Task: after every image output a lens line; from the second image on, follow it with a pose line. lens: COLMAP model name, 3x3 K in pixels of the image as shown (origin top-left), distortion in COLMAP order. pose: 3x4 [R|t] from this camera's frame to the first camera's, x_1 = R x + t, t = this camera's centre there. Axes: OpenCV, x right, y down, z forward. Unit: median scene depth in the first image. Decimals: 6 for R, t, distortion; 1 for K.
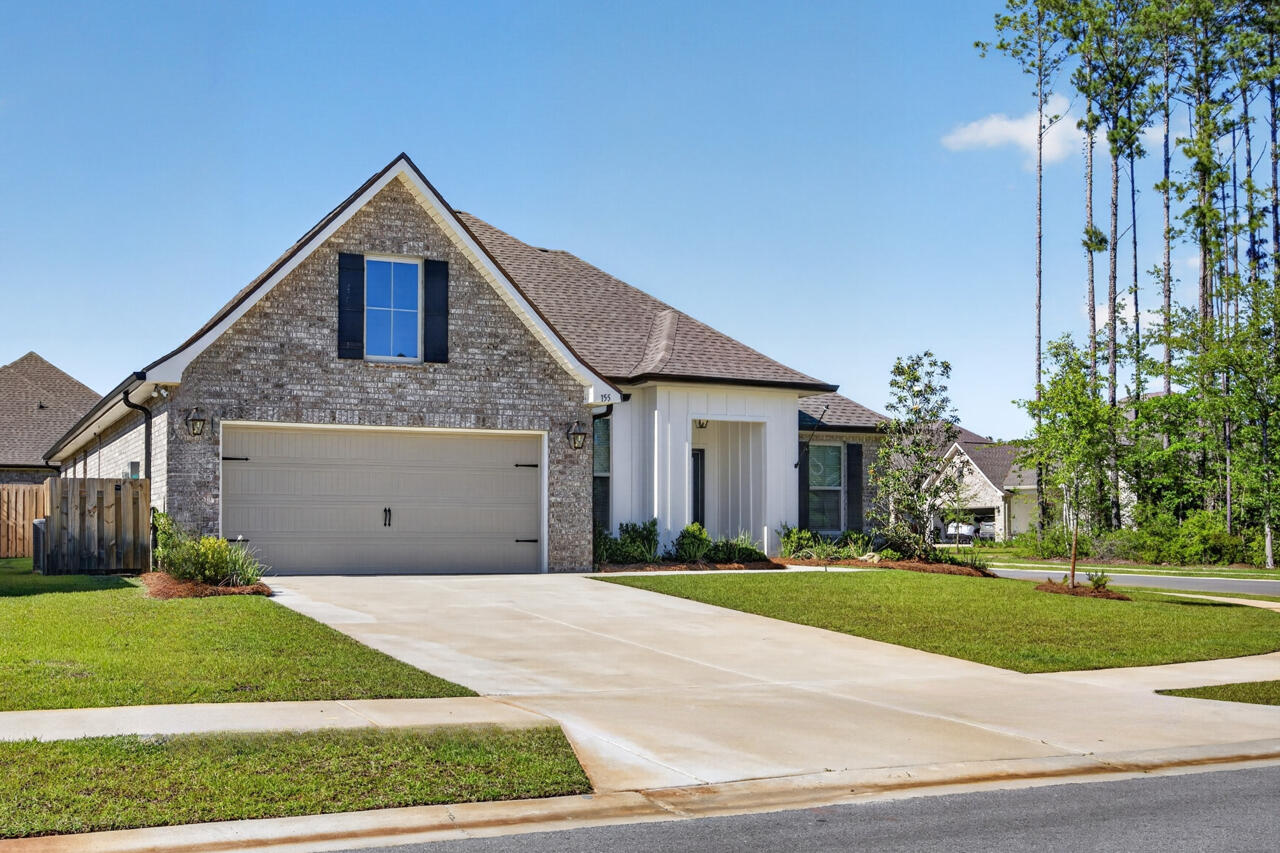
lens RADIAL K [[1437.0, 0, 640.0], [0, 1437.0, 426.5], [0, 0, 1]] dist [-0.000611, 0.009593]
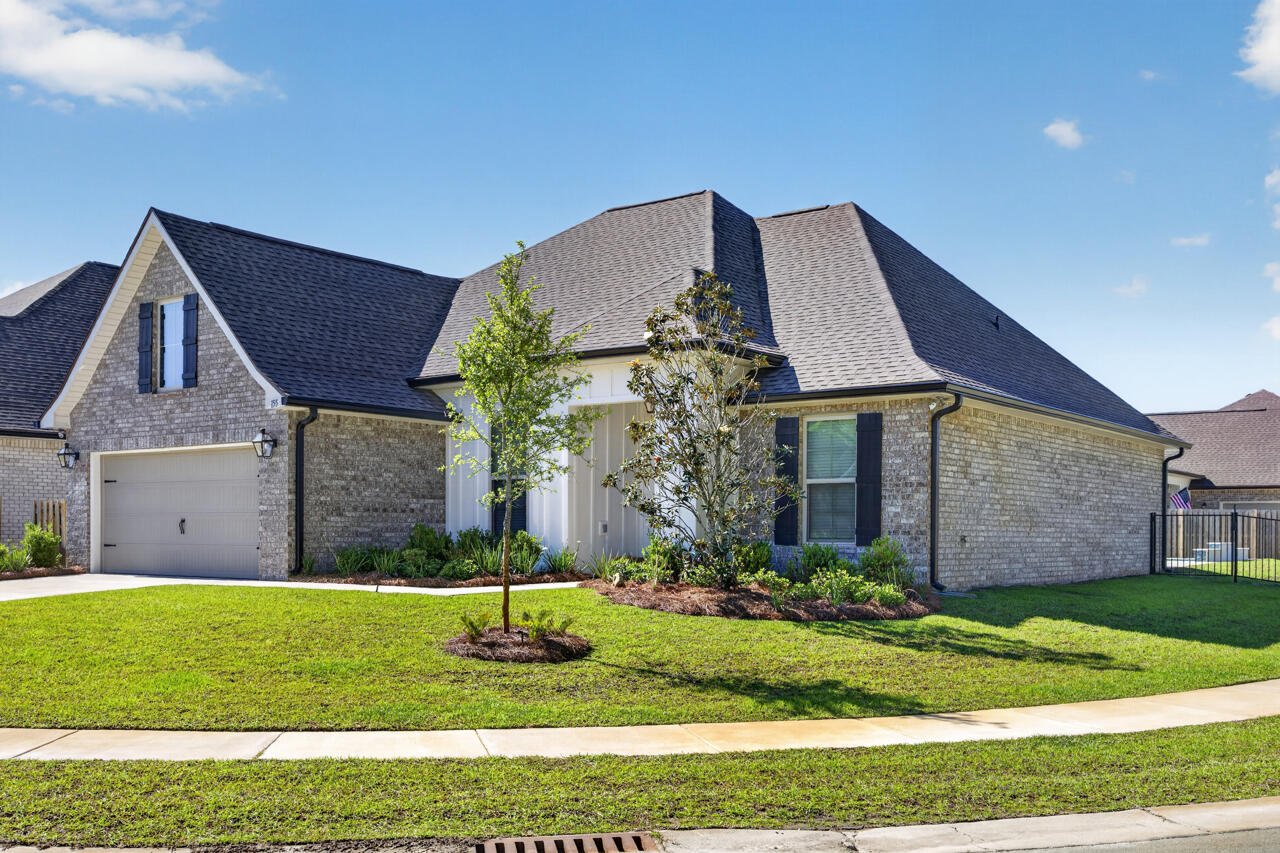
lens RADIAL K [[1437.0, 0, 640.0], [0, 1437.0, 426.5], [0, 0, 1]] dist [-0.000611, 0.009593]
pose [[0.405209, -0.066756, -0.911783, 1.005580], [0.065295, 0.996897, -0.043970, 0.056940], [0.911889, -0.041718, 0.408311, 0.865728]]
